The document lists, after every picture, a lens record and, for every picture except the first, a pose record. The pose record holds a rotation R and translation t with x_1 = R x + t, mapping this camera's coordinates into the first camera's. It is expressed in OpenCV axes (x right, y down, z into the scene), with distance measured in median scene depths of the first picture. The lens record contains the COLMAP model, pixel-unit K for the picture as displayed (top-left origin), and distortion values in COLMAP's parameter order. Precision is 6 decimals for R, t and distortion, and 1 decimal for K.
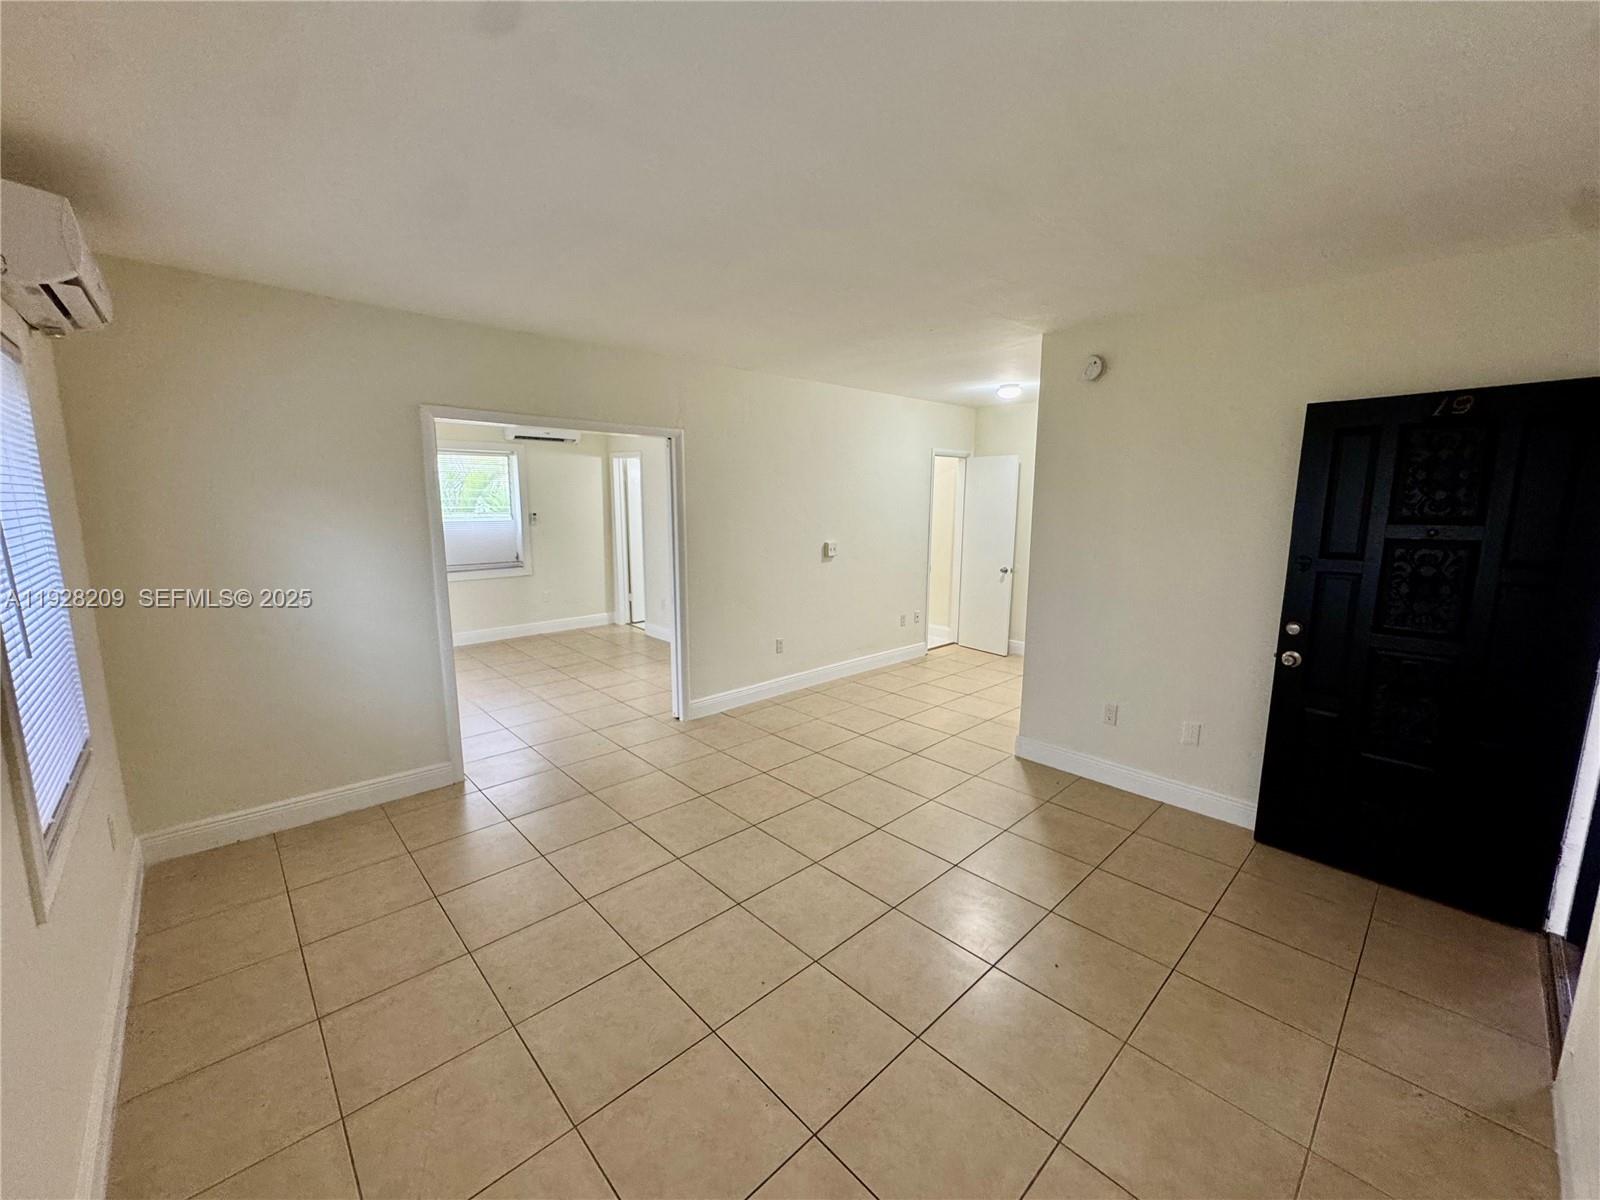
lens RADIAL K [[641.9, 0, 797.5], [0, 641.9, 578.5], [0, 0, 1]] dist [0.021867, -0.000294]
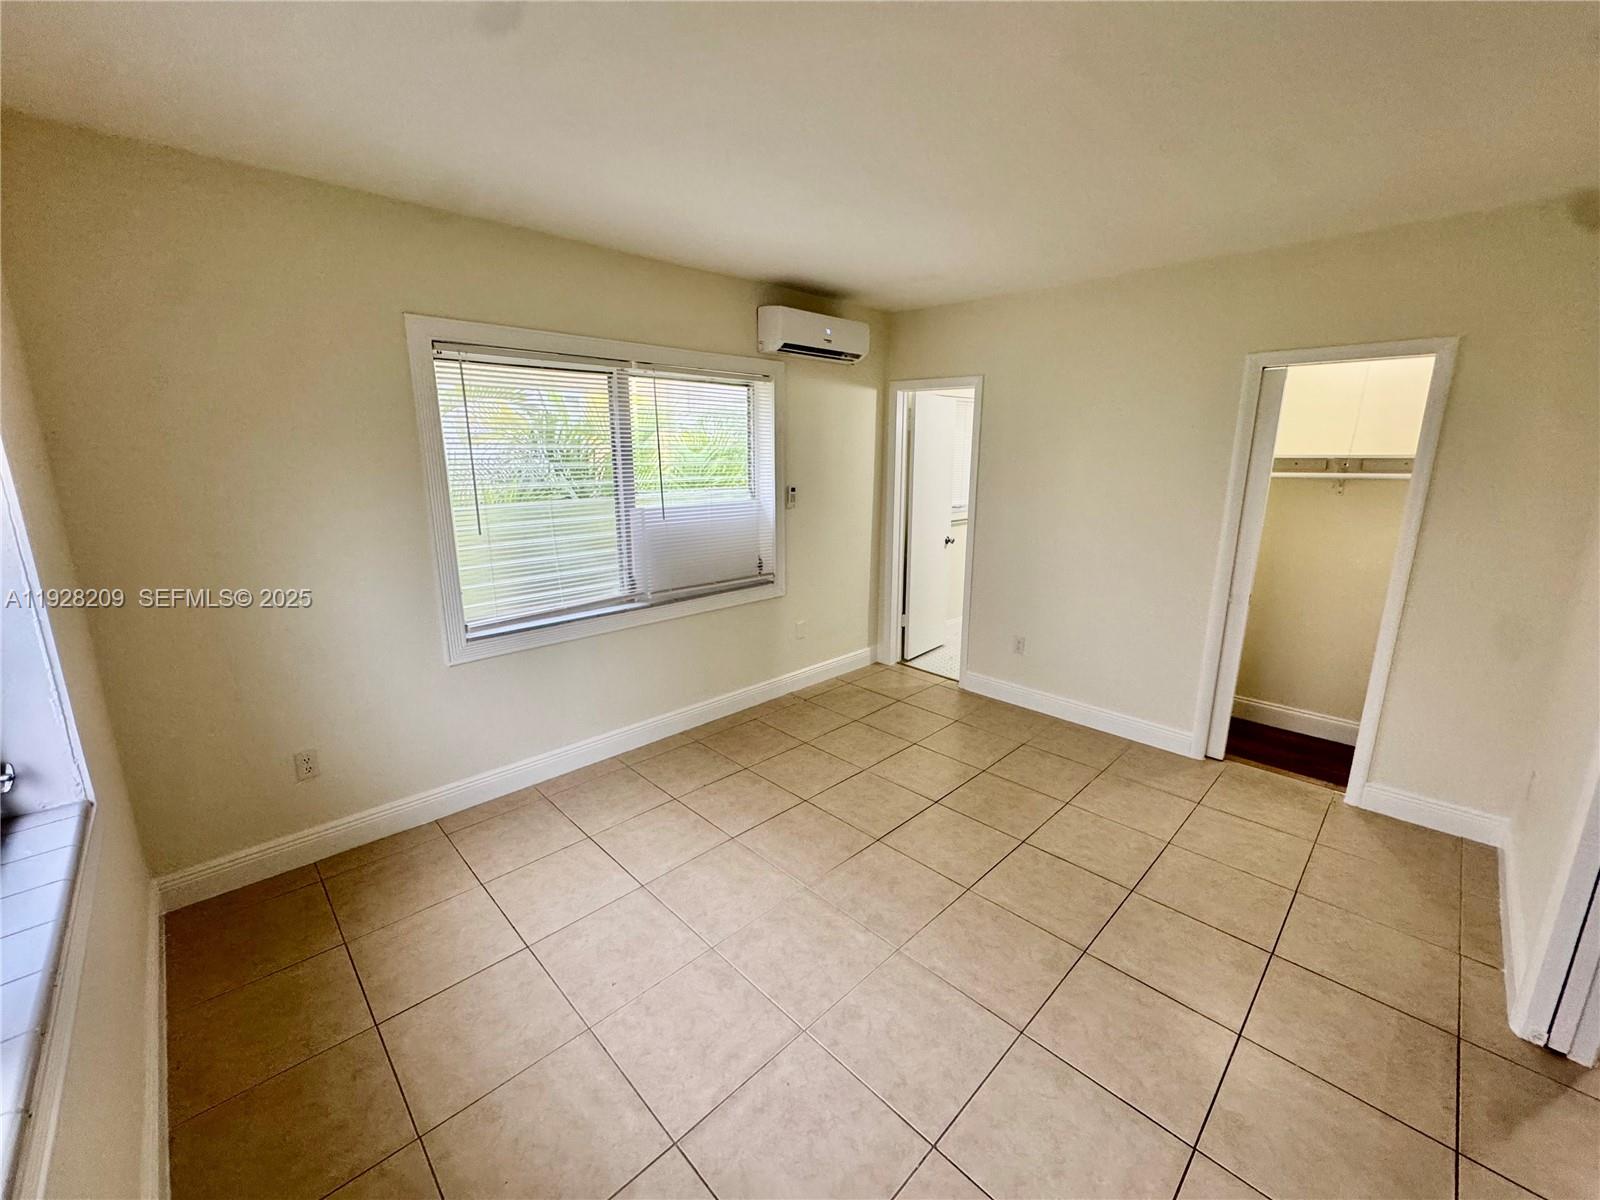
lens RADIAL K [[639.1, 0, 822.3], [0, 639.1, 596.8], [0, 0, 1]] dist [0.000036, 0.000148]
pose [[0.999339, -0.009292, 0.035157, -0.361534], [0.005837, 0.995256, 0.097116, -0.054479], [-0.035892, -0.096847, 0.994652, 0.389648]]
